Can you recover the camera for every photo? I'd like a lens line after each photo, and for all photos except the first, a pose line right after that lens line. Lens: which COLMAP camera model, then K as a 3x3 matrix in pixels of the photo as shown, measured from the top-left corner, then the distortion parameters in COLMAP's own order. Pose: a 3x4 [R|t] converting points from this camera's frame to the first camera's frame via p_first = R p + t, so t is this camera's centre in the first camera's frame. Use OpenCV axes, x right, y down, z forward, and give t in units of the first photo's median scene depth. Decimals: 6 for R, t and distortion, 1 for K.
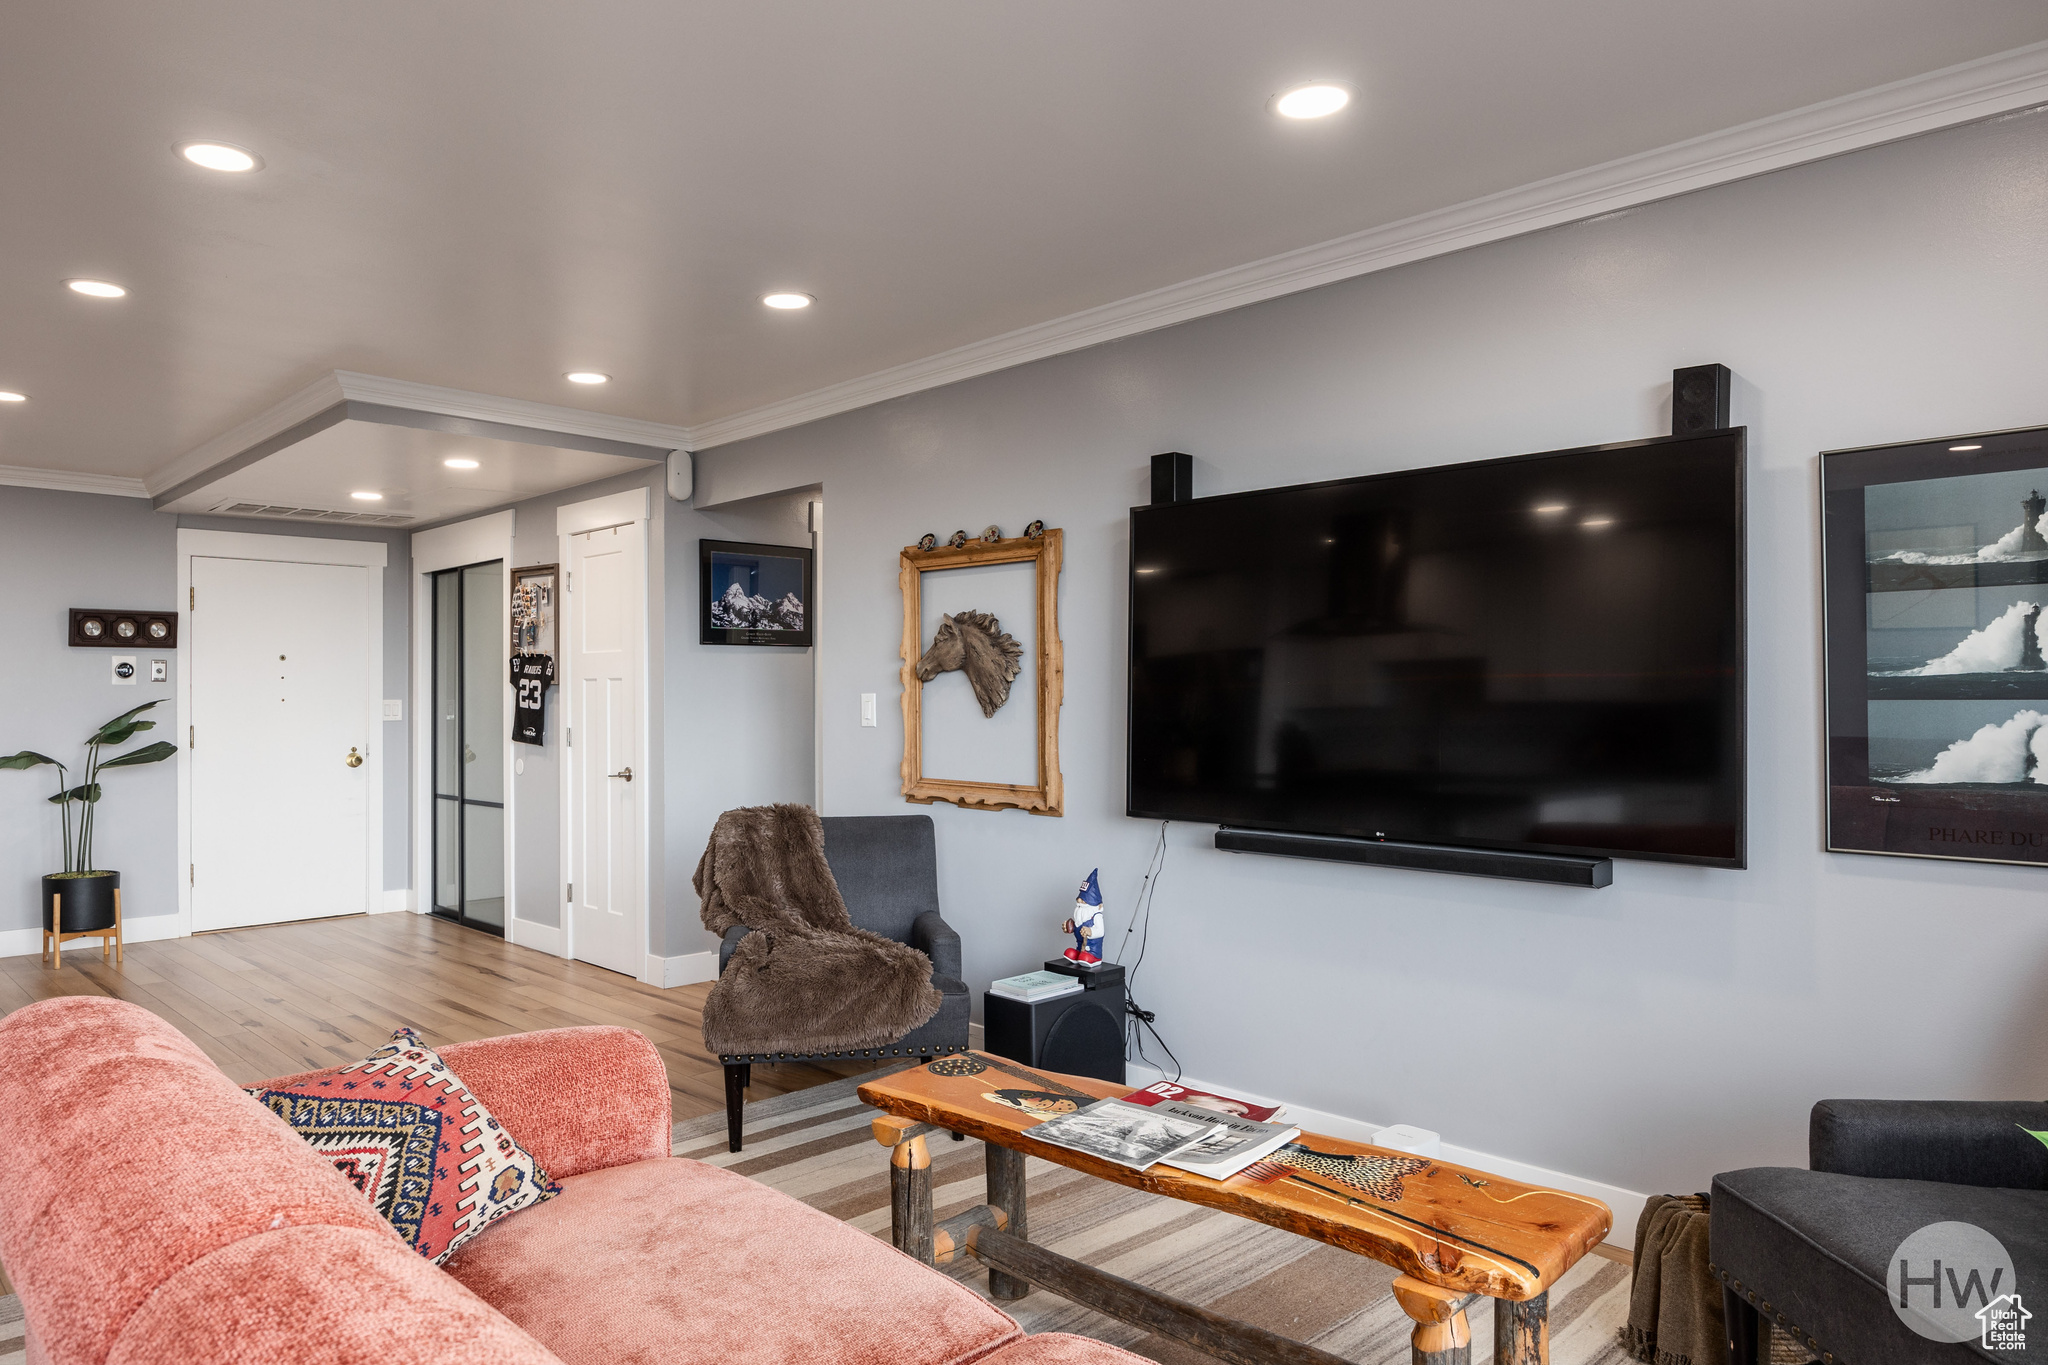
lens RADIAL K [[1329.5, 0, 1024.0], [0, 1329.5, 682.5], [0, 0, 1]] dist [0.000615, -0.000574]
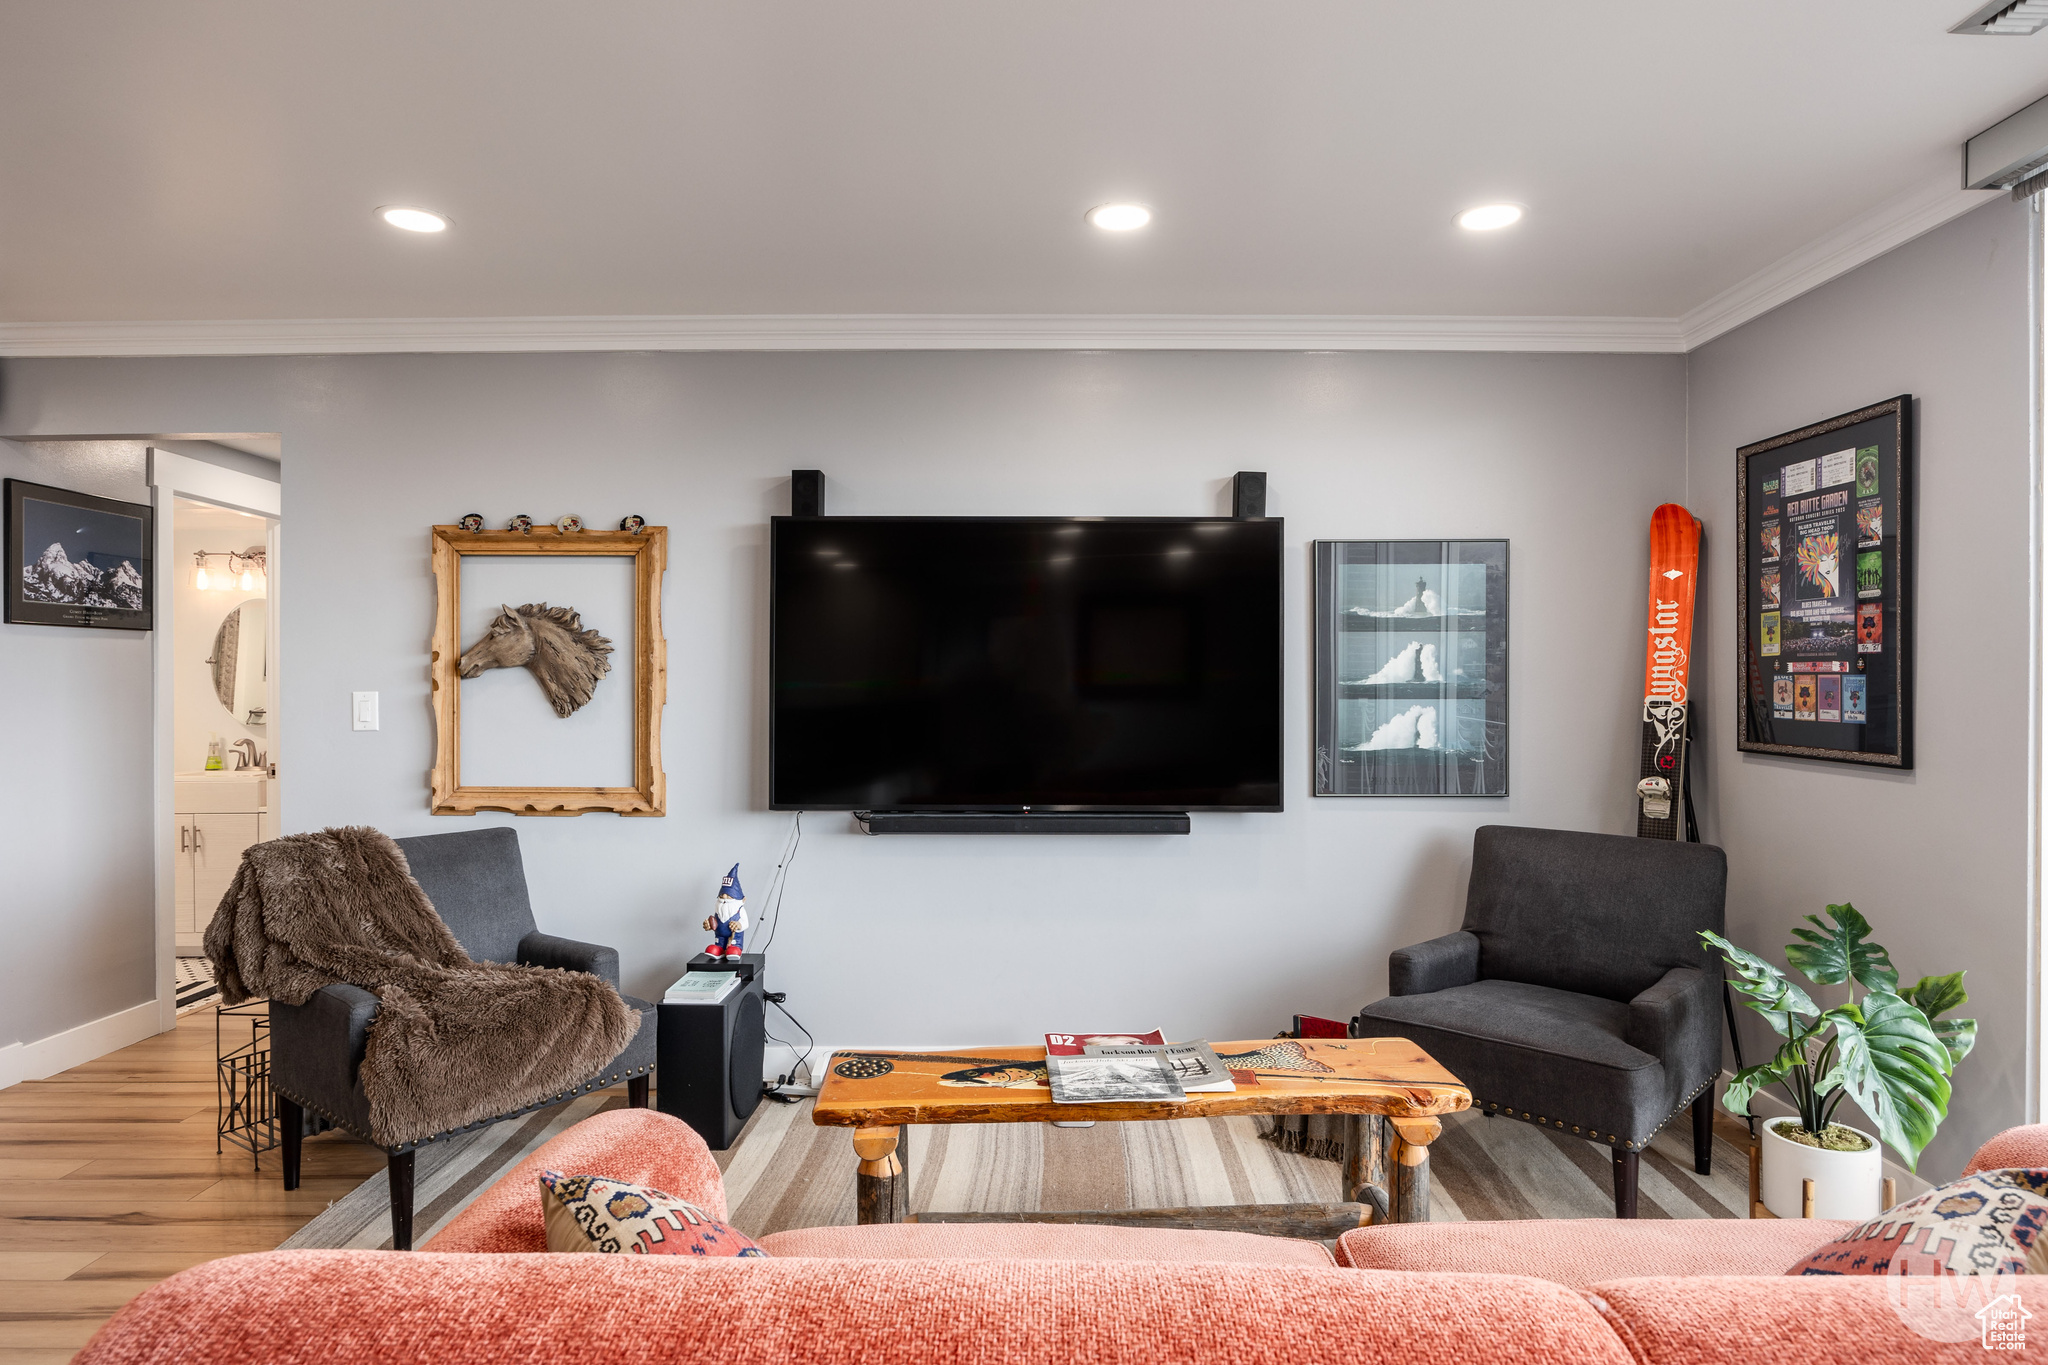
lens RADIAL K [[1133.3, 0, 1024.0], [0, 1133.3, 682.5], [0, 0, 1]] dist [0.002981, -0.001107]
pose [[0.695118, 0.007472, 0.718856, -0.404248], [-0.010024, 0.999950, -0.000700, -0.001484], [-0.718825, -0.006719, 0.695158, 0.222061]]
